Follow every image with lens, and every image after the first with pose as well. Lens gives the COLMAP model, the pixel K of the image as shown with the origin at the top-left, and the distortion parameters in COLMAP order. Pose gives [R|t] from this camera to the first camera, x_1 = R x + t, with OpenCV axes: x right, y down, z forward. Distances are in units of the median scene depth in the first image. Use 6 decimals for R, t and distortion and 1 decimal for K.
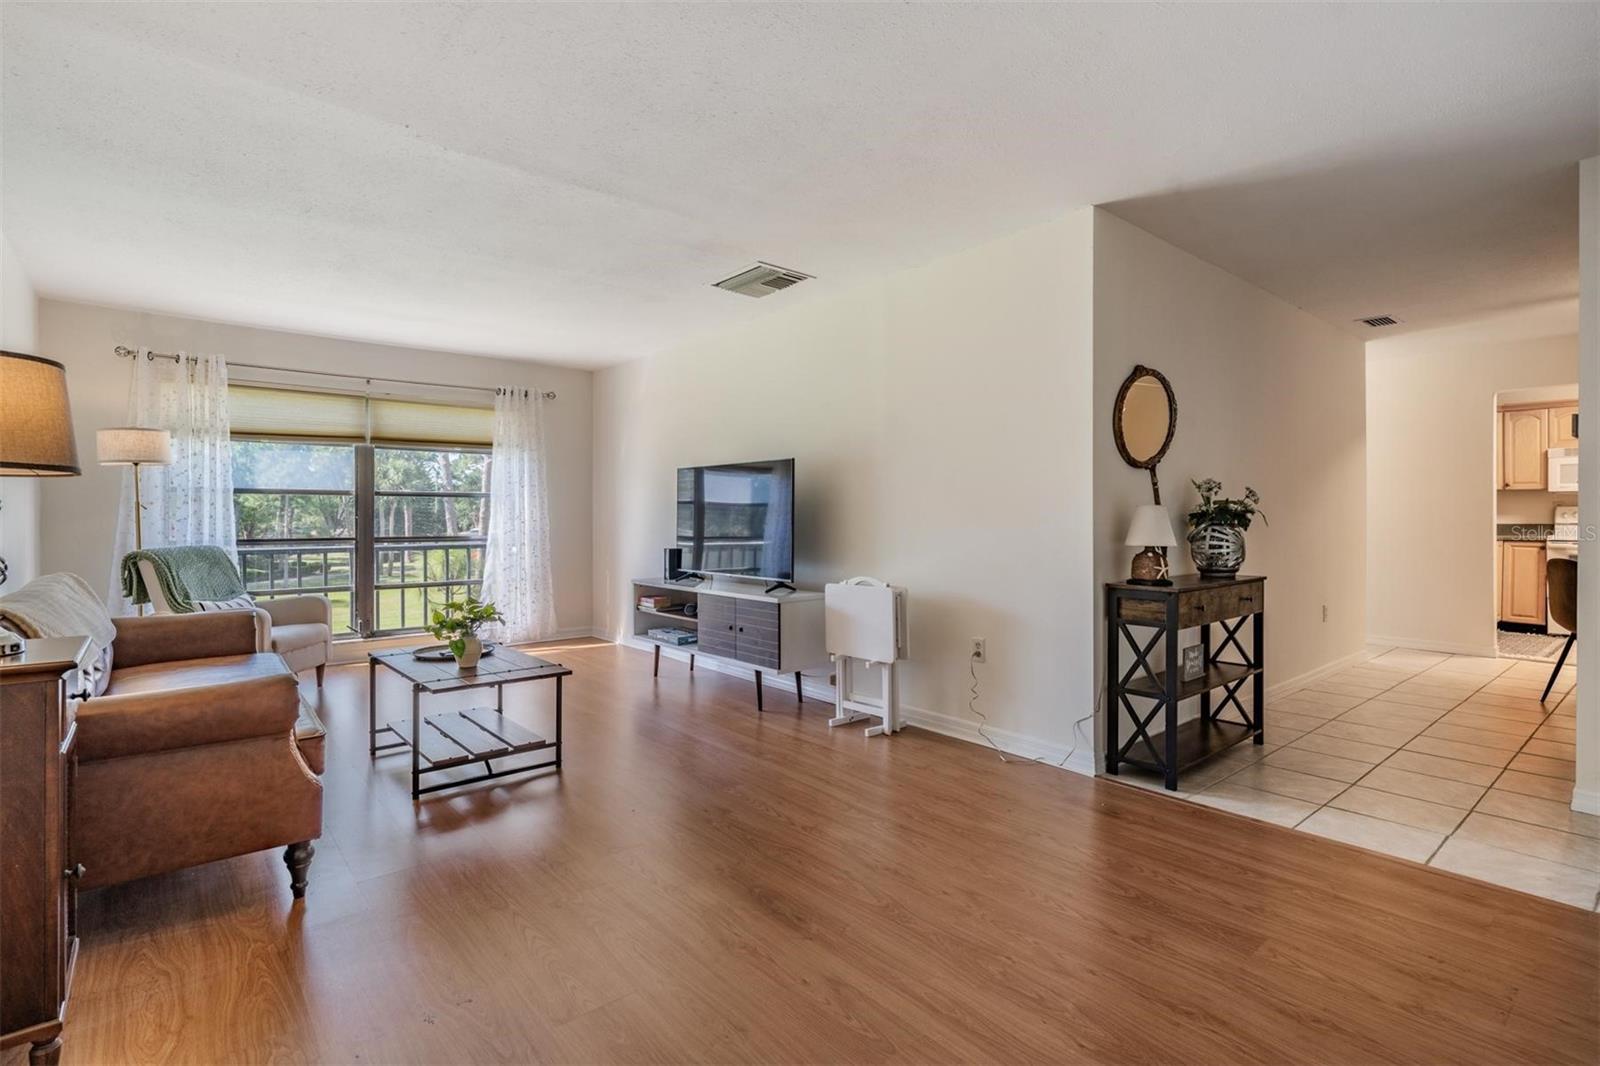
lens RADIAL K [[779.7, 0, 796.7], [0, 779.7, 516.0], [0, 0, 1]] dist [0.000636, 0.000129]
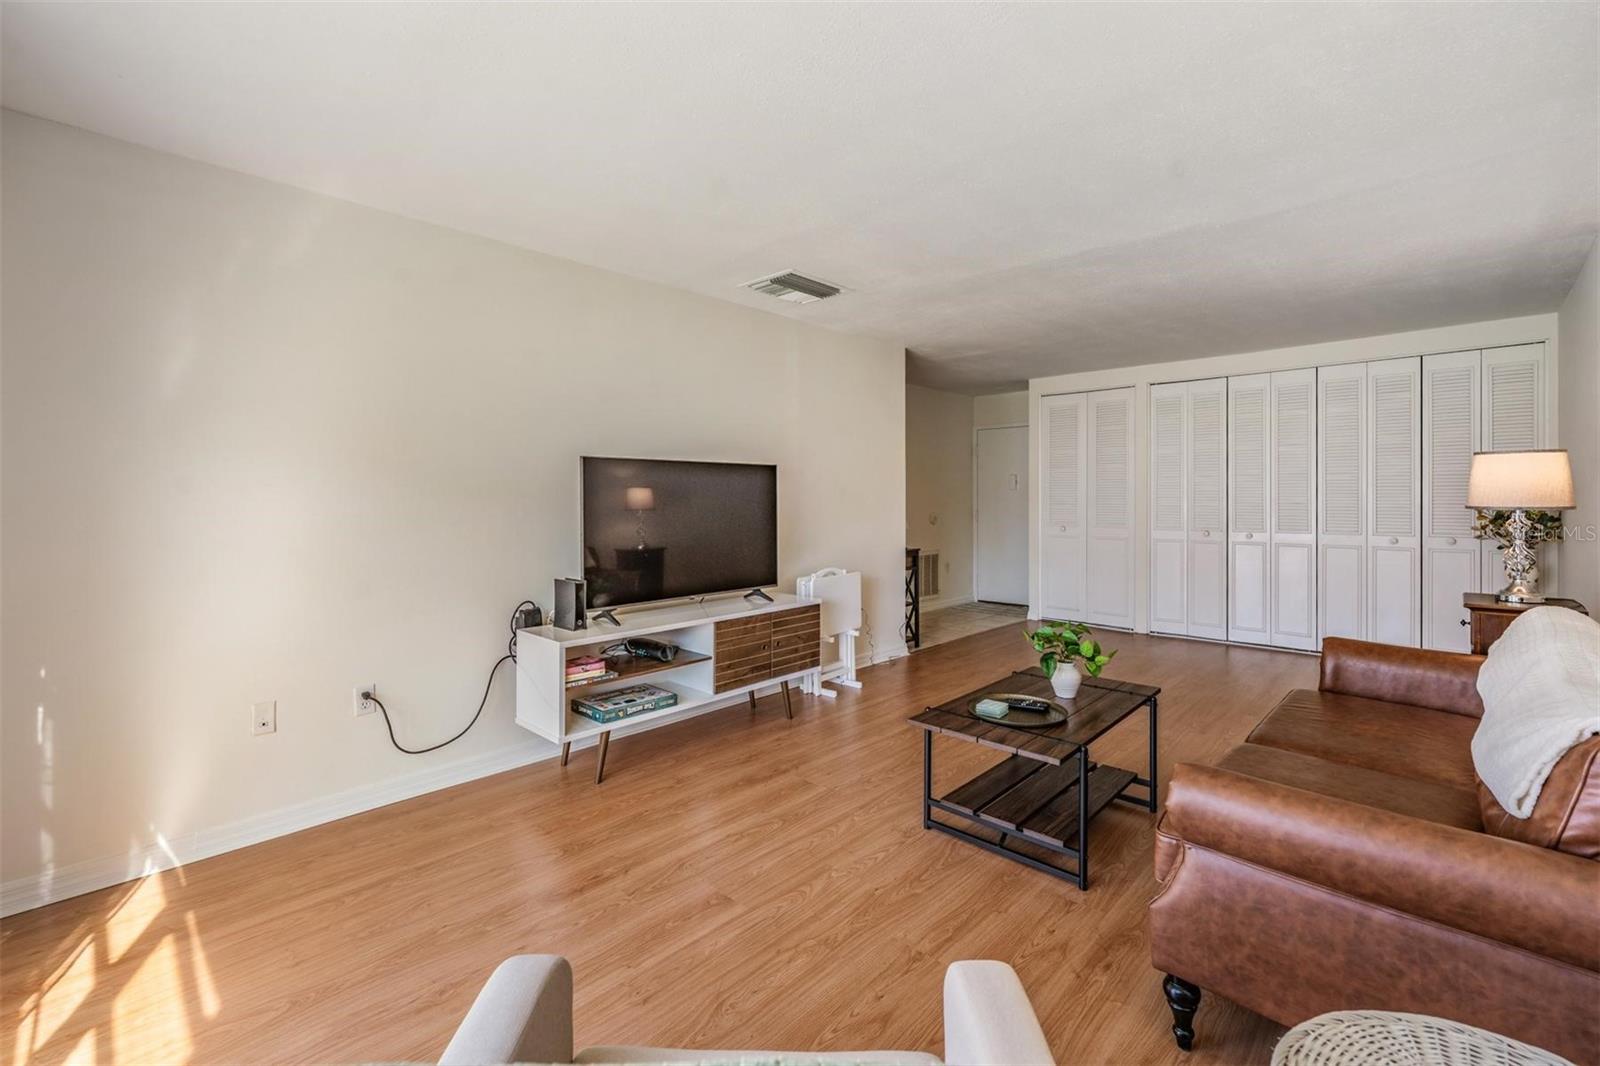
lens RADIAL K [[673.4, 0, 799.5], [0, 673.4, 494.3], [0, 0, 1]] dist [-0.000093, -0.000008]
pose [[-0.110884, 0.003050, 0.993829, -1.227058], [0.000240, 0.999995, -0.003042, -0.046251], [-0.993833, -0.000099, -0.110884, 1.471194]]
